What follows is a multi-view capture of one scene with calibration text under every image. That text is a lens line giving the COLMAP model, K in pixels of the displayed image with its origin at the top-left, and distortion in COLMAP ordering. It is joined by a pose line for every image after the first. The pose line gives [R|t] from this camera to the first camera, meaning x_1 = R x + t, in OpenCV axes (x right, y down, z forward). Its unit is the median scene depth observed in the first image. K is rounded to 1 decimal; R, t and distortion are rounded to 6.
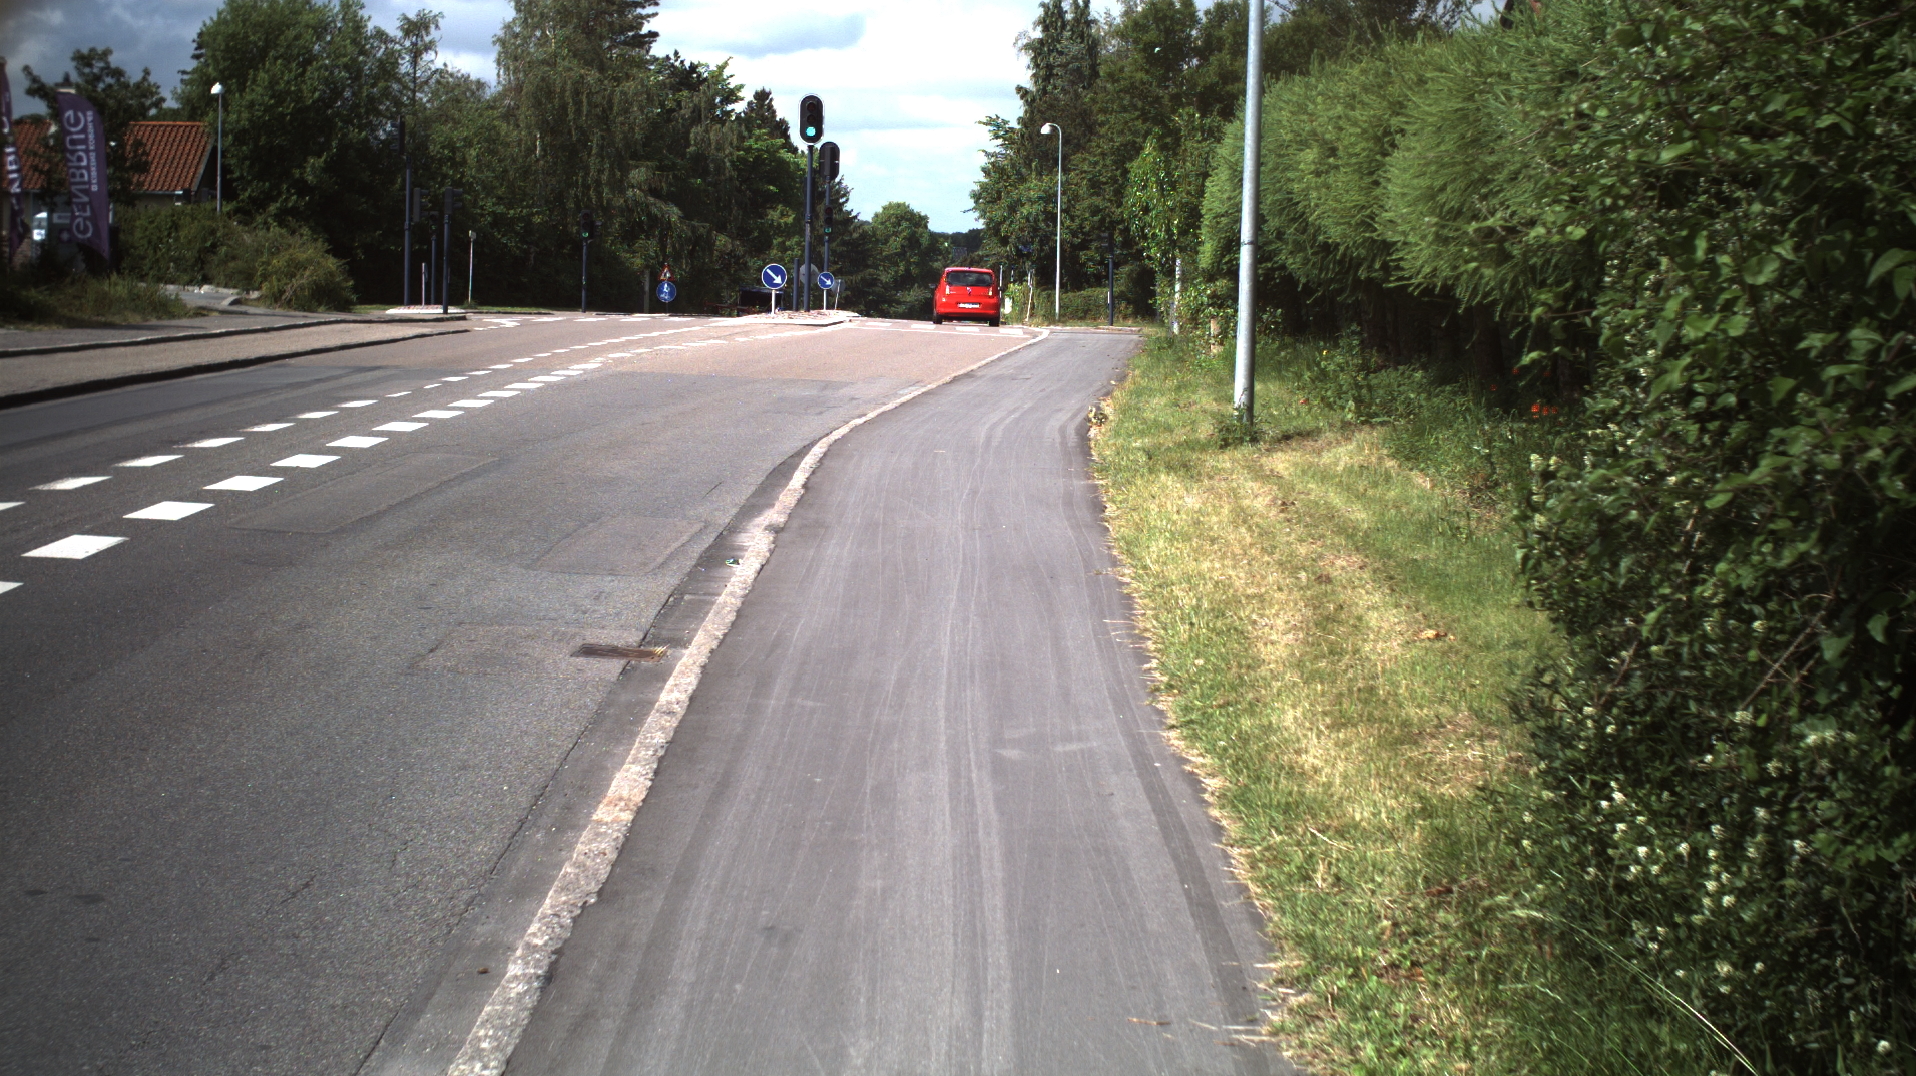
lens RADIAL K [[3273.1, 0, 949.6], [0, 3273.1, 535.3], [0, 0, 1]] dist [-0.230826, 0.000000]
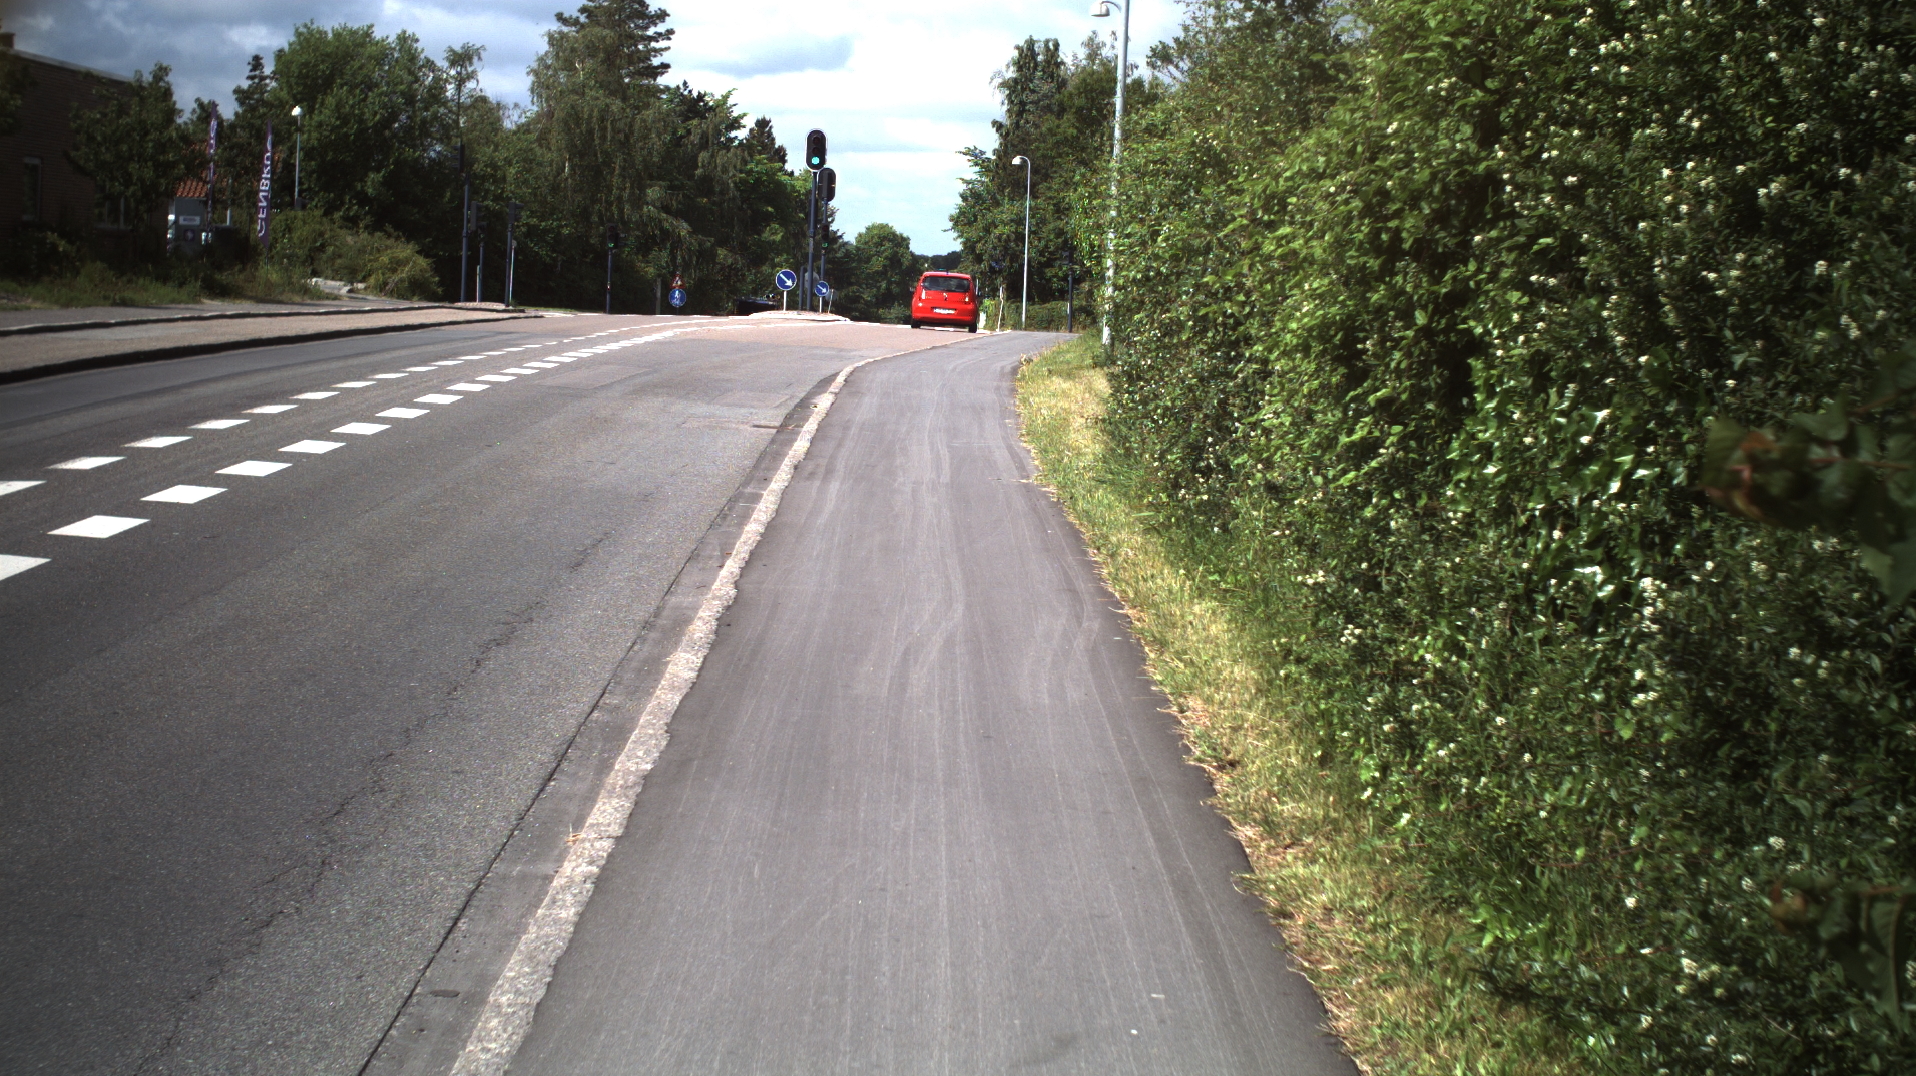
lens RADIAL K [[3273.1, 0, 958.4], [0, 3273.1, 540.7], [0, 0, 1]] dist [-0.230826, 0.000000]
pose [[0.999777, 0.018337, 0.010500, -0.000329], [-0.018280, 0.999818, -0.005545, 0.015461], [-0.010600, 0.005352, 0.999929, -0.143181]]
